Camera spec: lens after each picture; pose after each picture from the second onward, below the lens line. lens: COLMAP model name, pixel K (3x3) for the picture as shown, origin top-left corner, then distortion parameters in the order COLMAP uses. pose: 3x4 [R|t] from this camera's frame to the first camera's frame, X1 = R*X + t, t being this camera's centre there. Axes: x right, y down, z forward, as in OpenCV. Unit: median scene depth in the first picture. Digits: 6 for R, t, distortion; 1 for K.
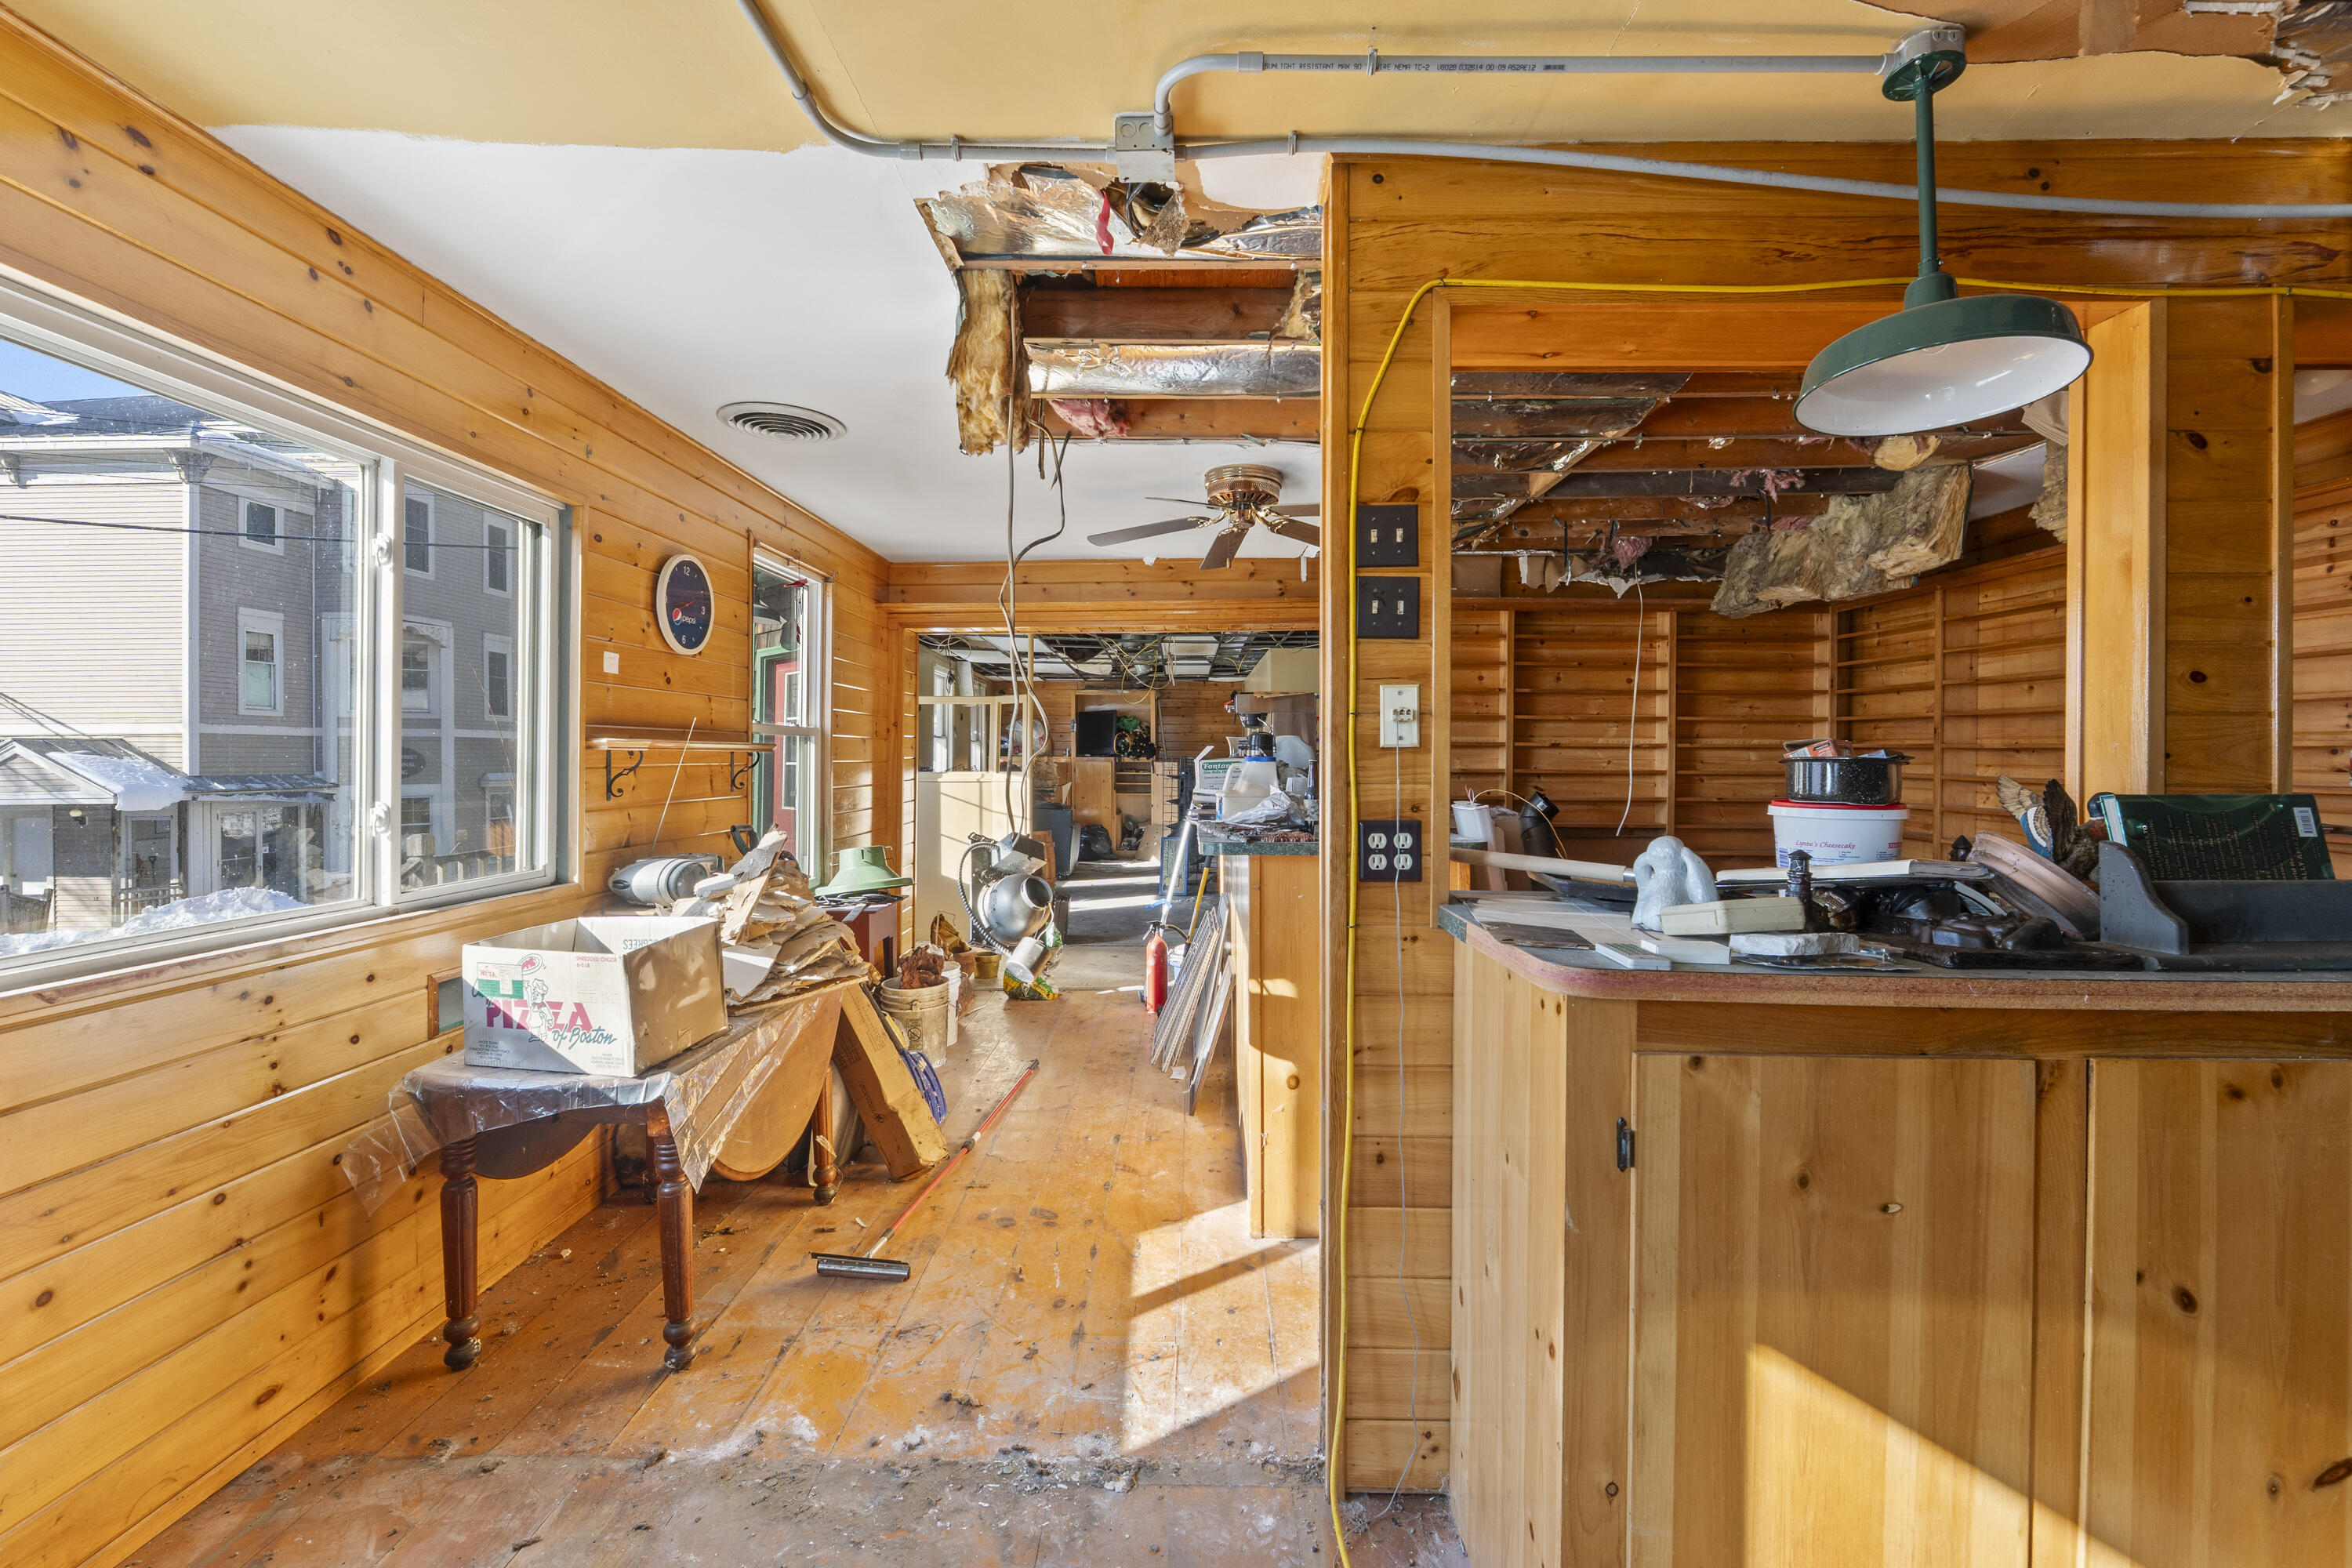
lens RADIAL K [[989.1, 0, 1202.9], [0, 989.1, 750.3], [0, 0, 1]] dist [-0.000480, -0.002310]
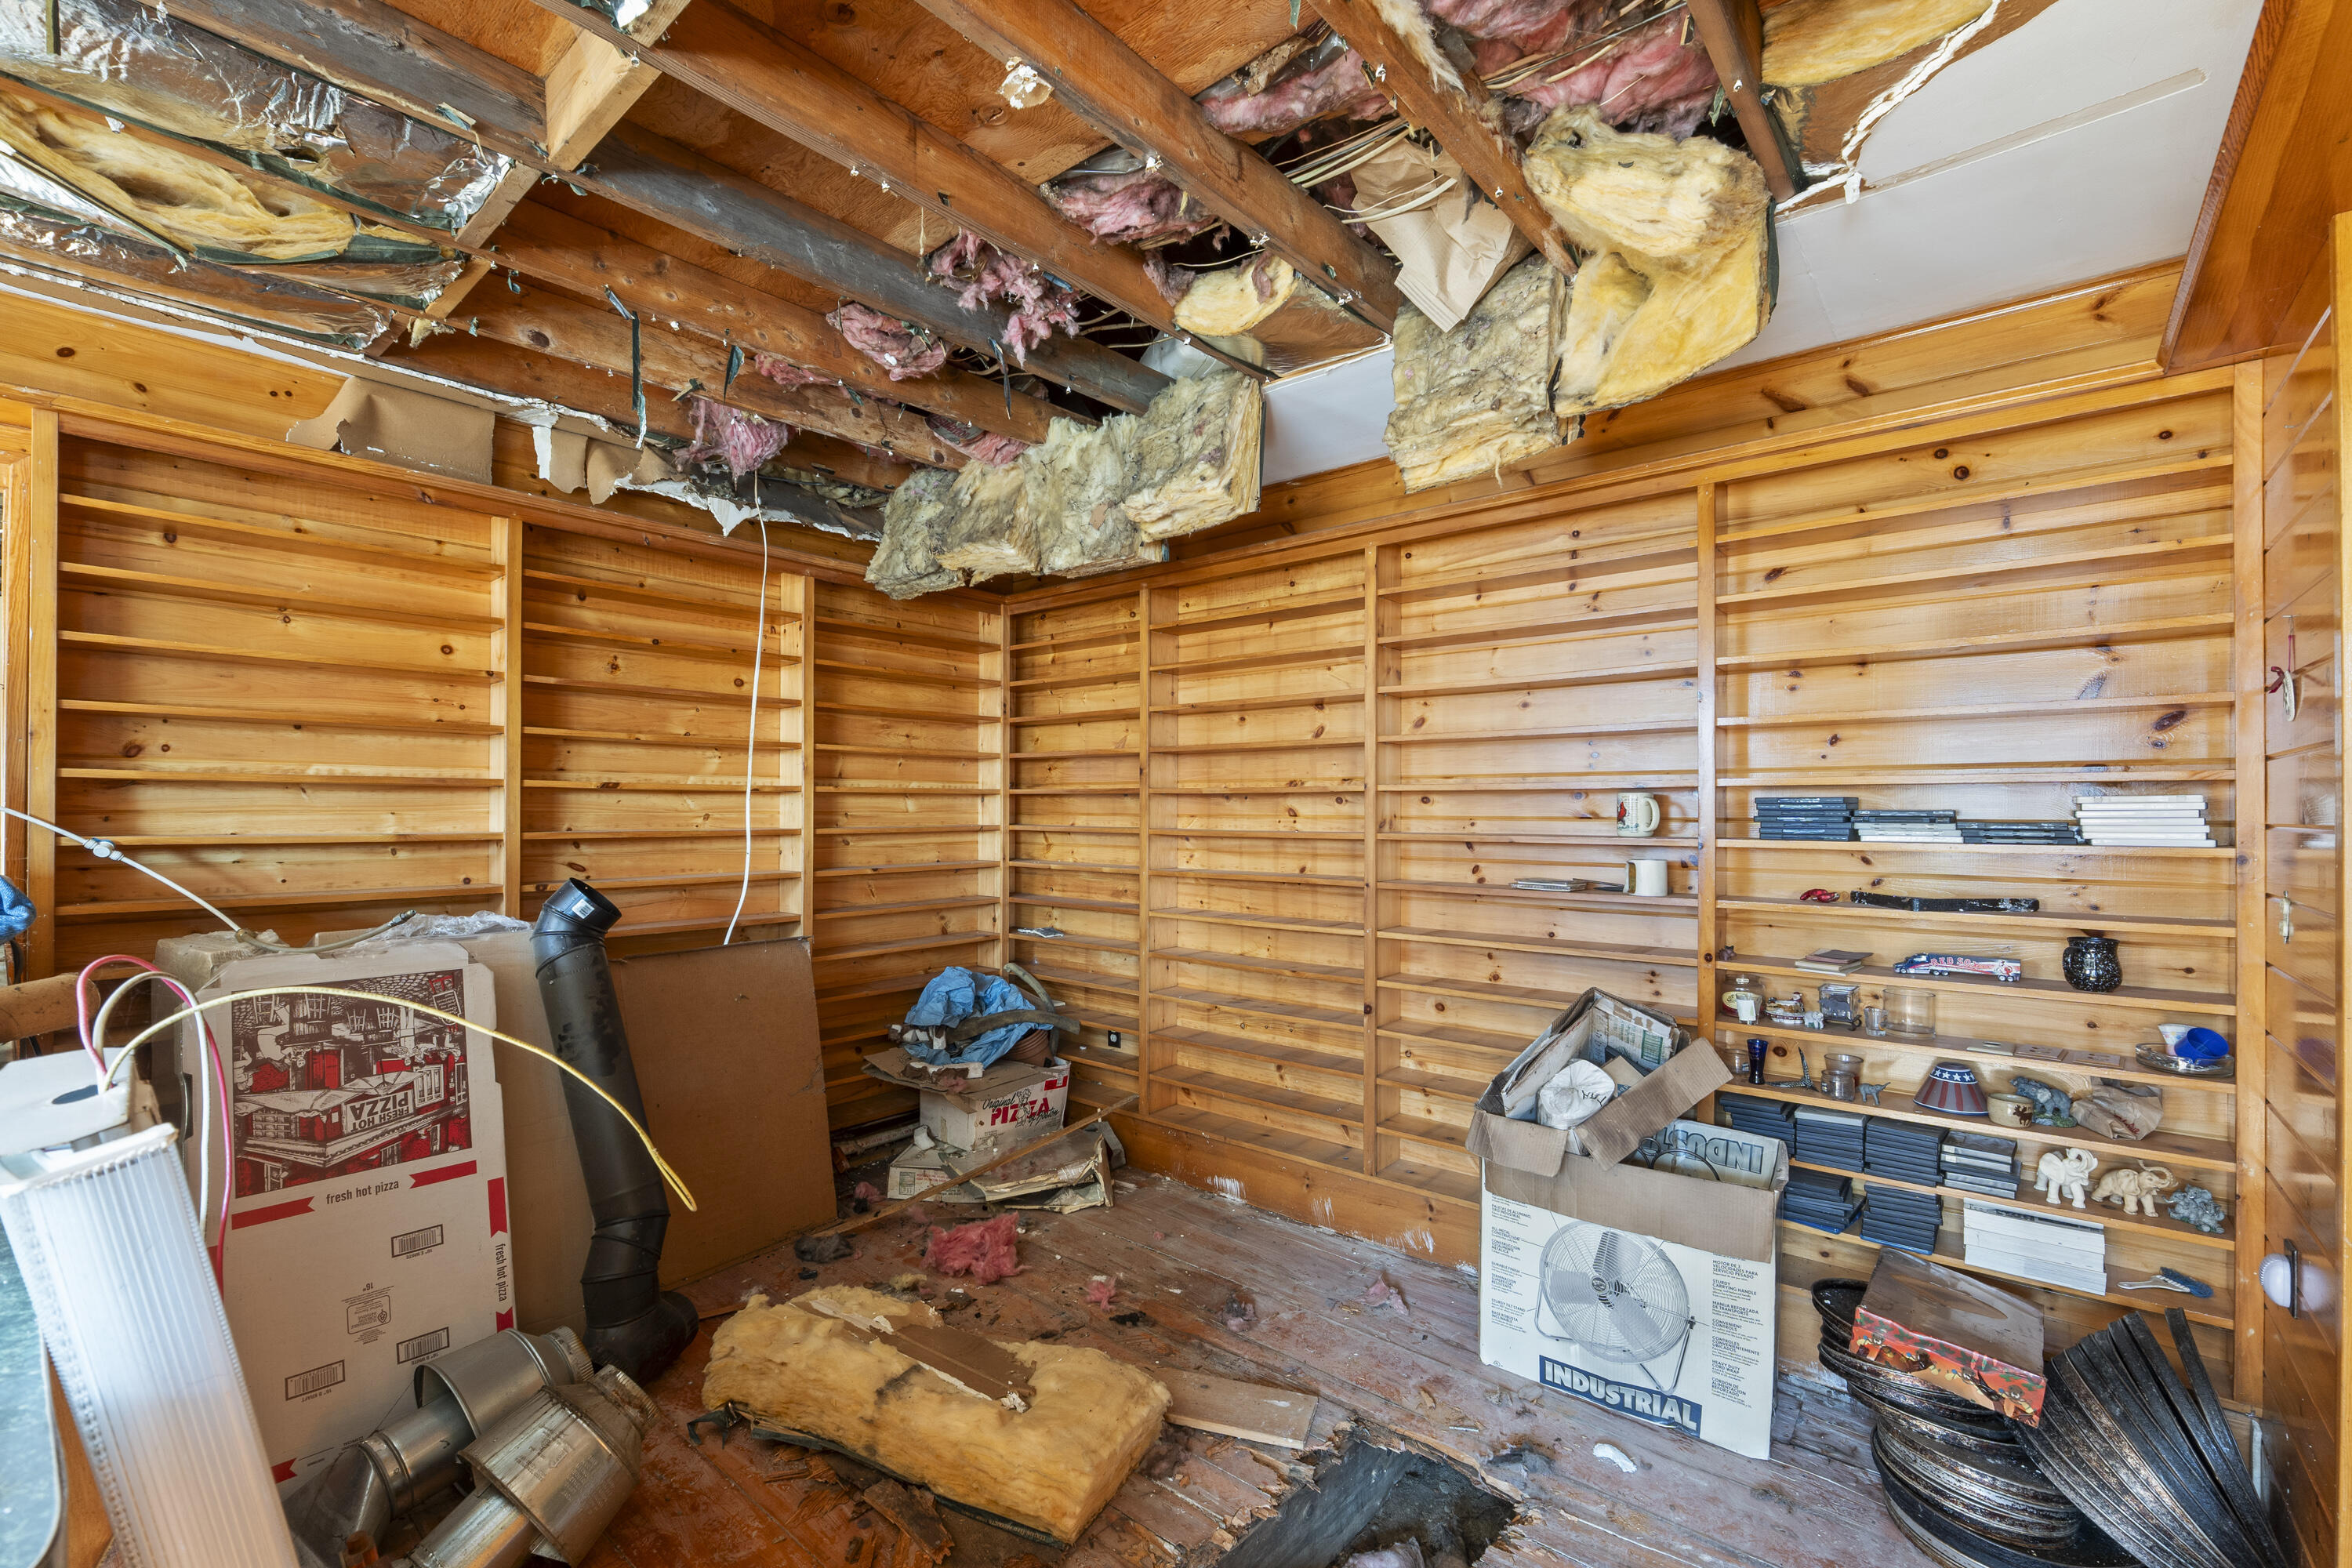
lens RADIAL K [[989.1, 0, 1155.3], [0, 989.1, 810.1], [0, 0, 1]] dist [-0.000480, -0.002310]
pose [[0.655342, -0.006583, 0.755303, 0.151126], [0.000952, 0.999968, 0.007889, 0.004079], [-0.755331, -0.004451, 0.655328, 0.443006]]
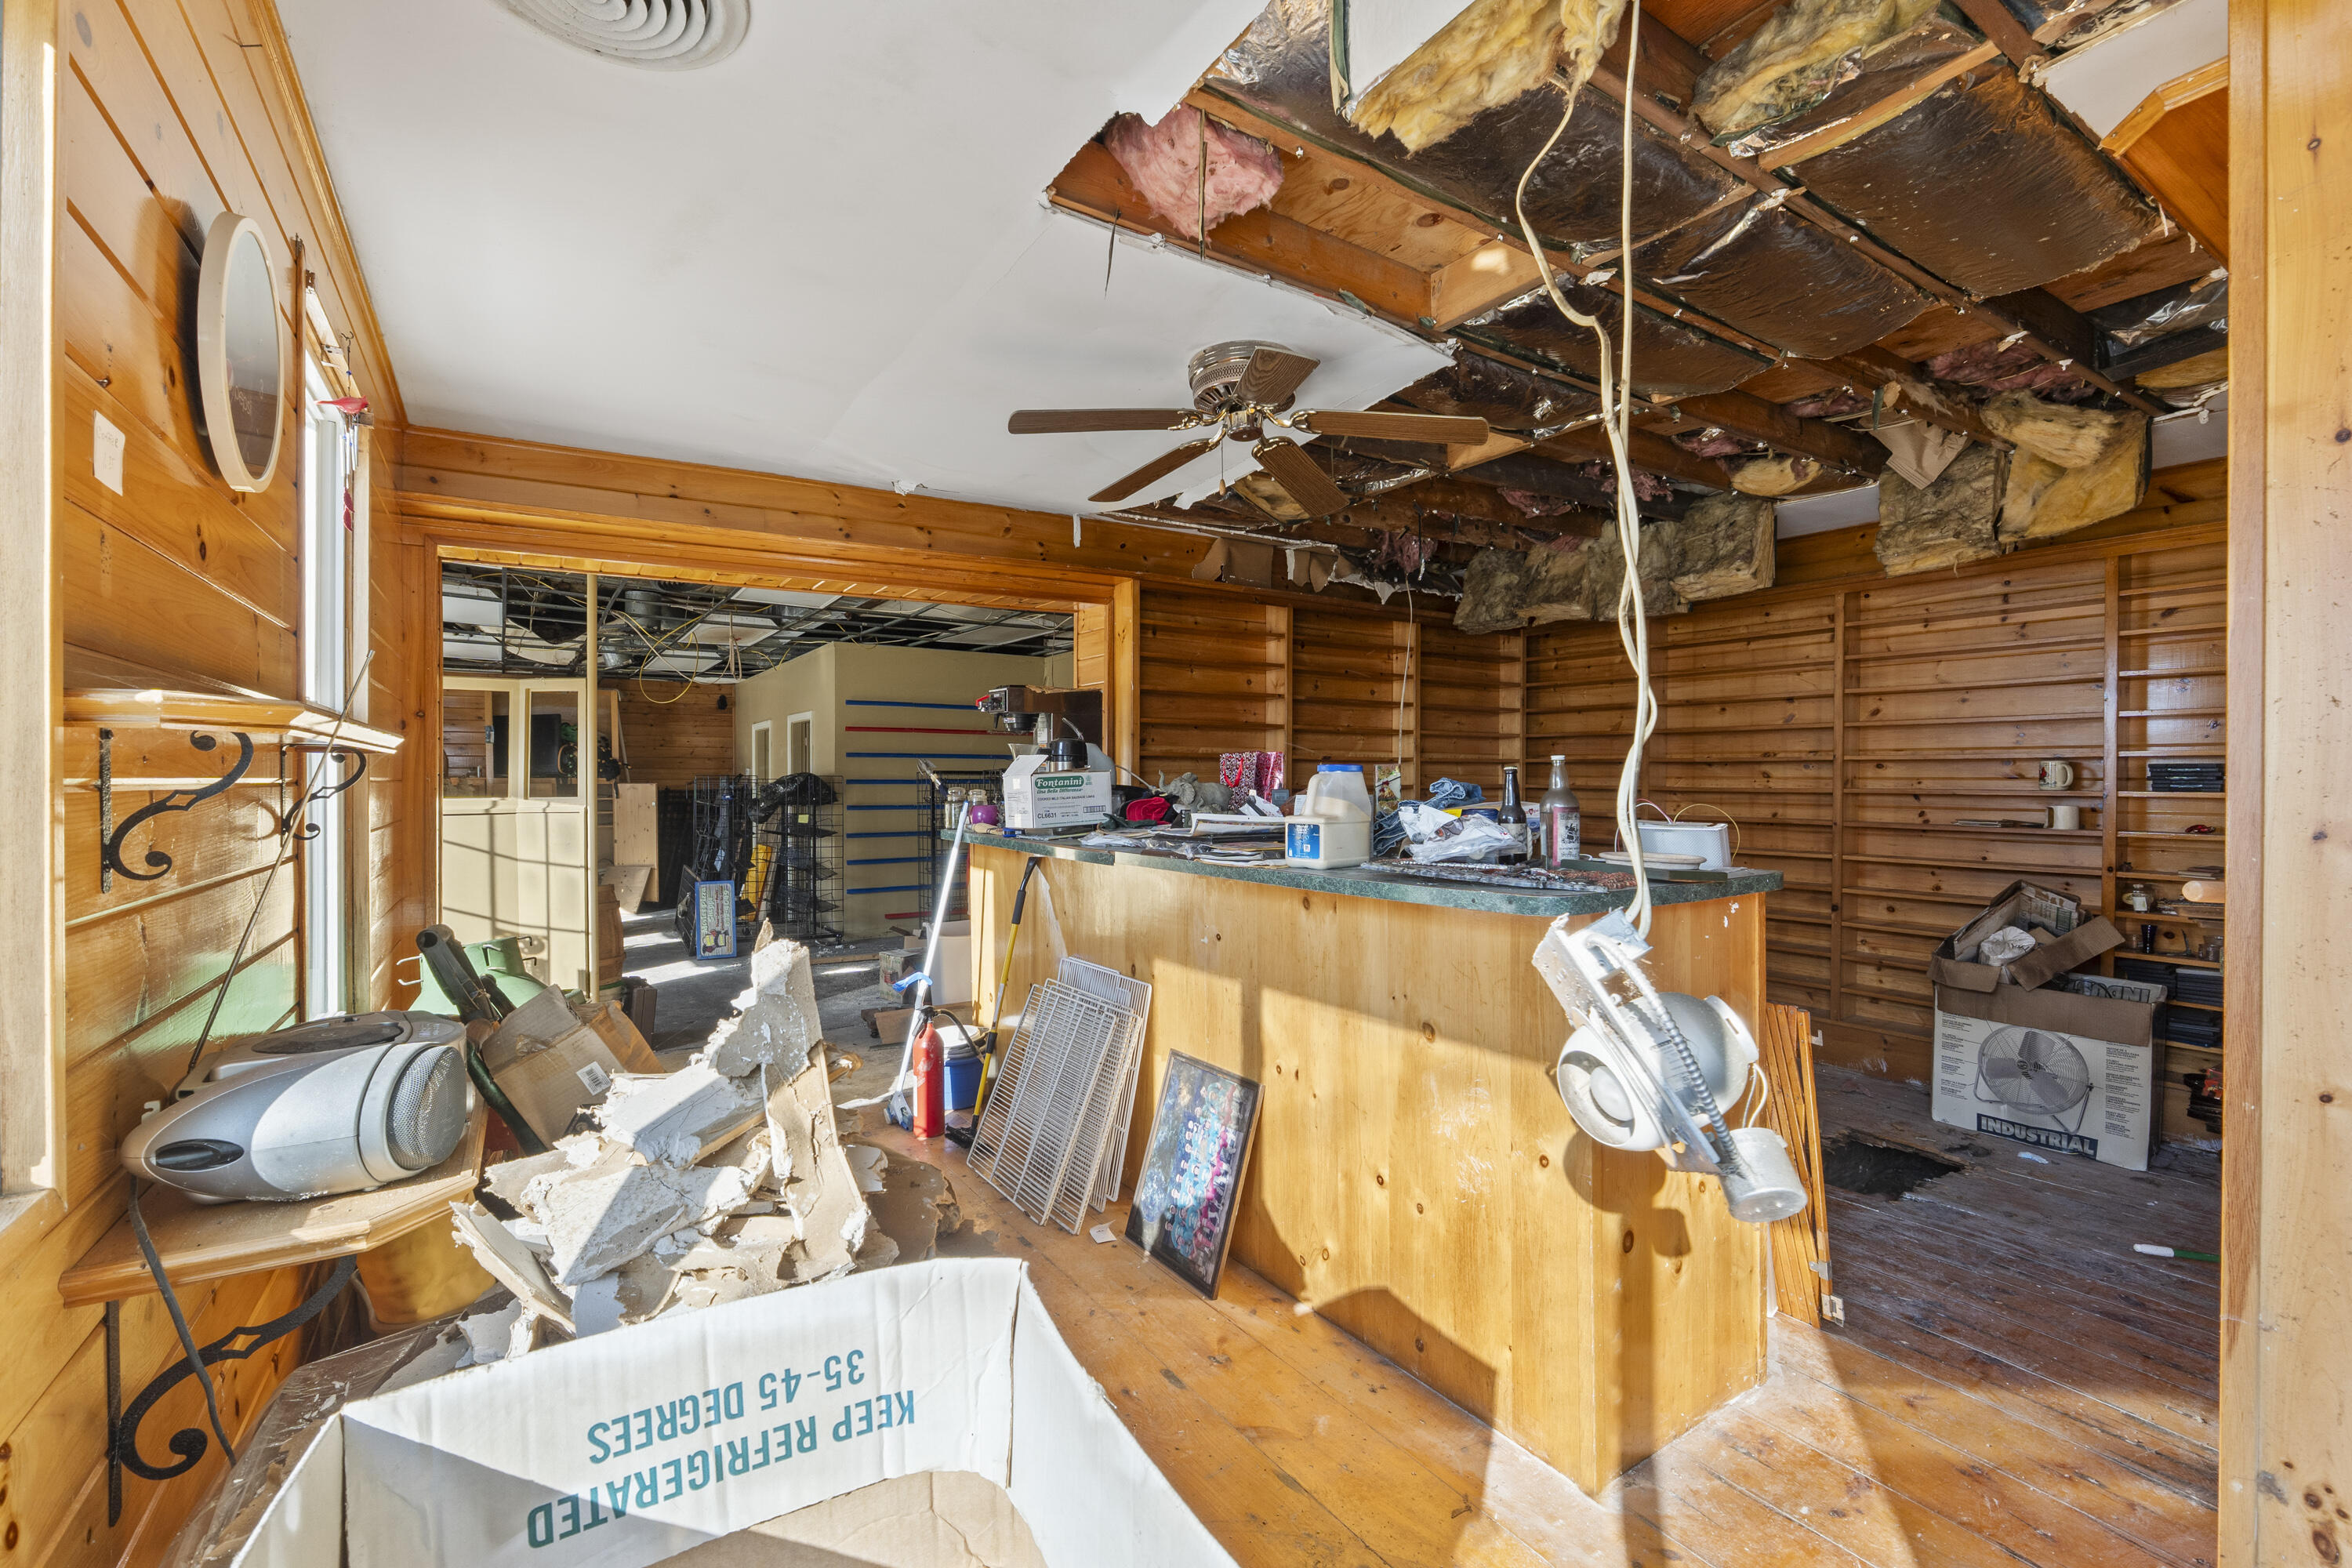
lens RADIAL K [[989.1, 0, 1170.1], [0, 989.1, 787.1], [0, 0, 1]] dist [-0.000480, -0.002310]
pose [[0.841648, -0.008861, 0.539955, -0.280148], [0.000160, 0.999869, 0.016158, 0.007196], [-0.540027, -0.013513, 0.841539, 0.319208]]
